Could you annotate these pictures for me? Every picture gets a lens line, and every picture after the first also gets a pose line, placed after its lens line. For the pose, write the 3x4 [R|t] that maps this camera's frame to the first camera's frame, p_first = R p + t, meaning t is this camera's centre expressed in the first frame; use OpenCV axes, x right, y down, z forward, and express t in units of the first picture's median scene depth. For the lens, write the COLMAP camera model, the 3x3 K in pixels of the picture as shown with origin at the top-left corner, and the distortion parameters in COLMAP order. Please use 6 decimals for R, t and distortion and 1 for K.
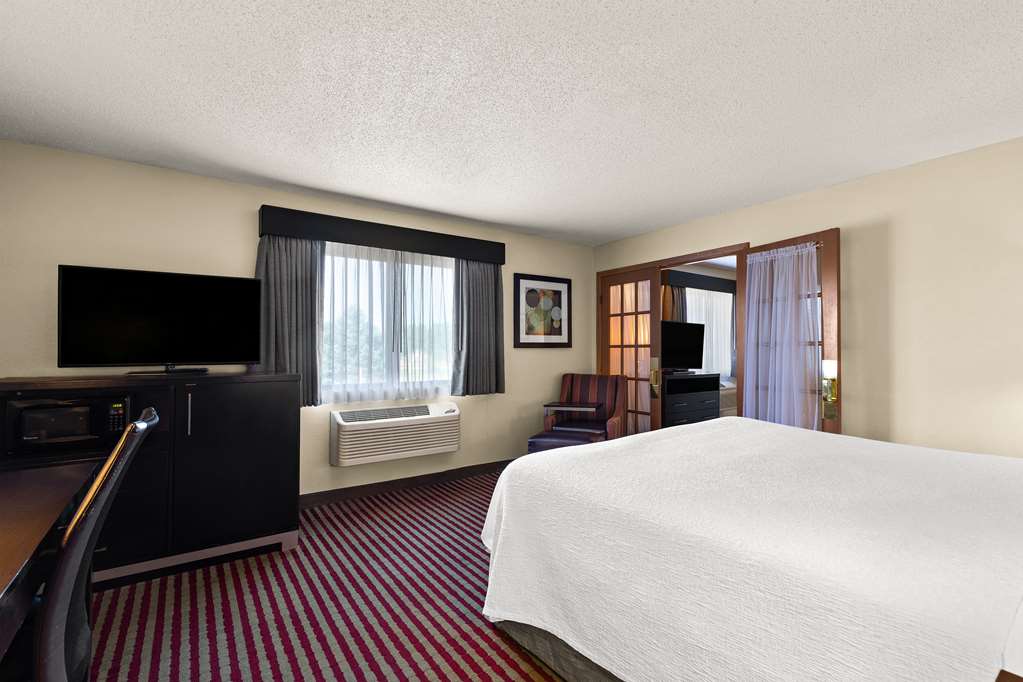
lens RADIAL K [[455.0, 0, 515.8], [0, 455.0, 347.1], [0, 0, 1]] dist [0.000453, 0.000064]
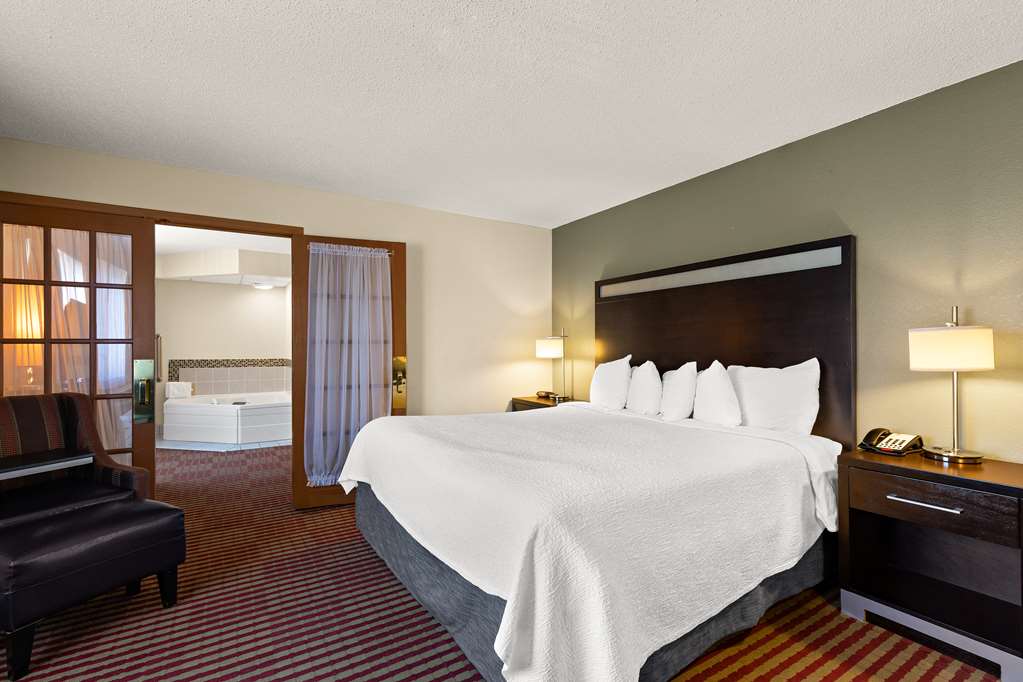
lens RADIAL K [[469.8, 0, 511.5], [0, 469.8, 341.0], [0, 0, 1]] dist [0.000792, -0.000069]
pose [[0.064754, 0.011140, 0.997839, -0.297332], [-0.007204, 0.999917, -0.010696, 0.000320], [-0.997875, -0.006496, 0.064828, 0.402564]]
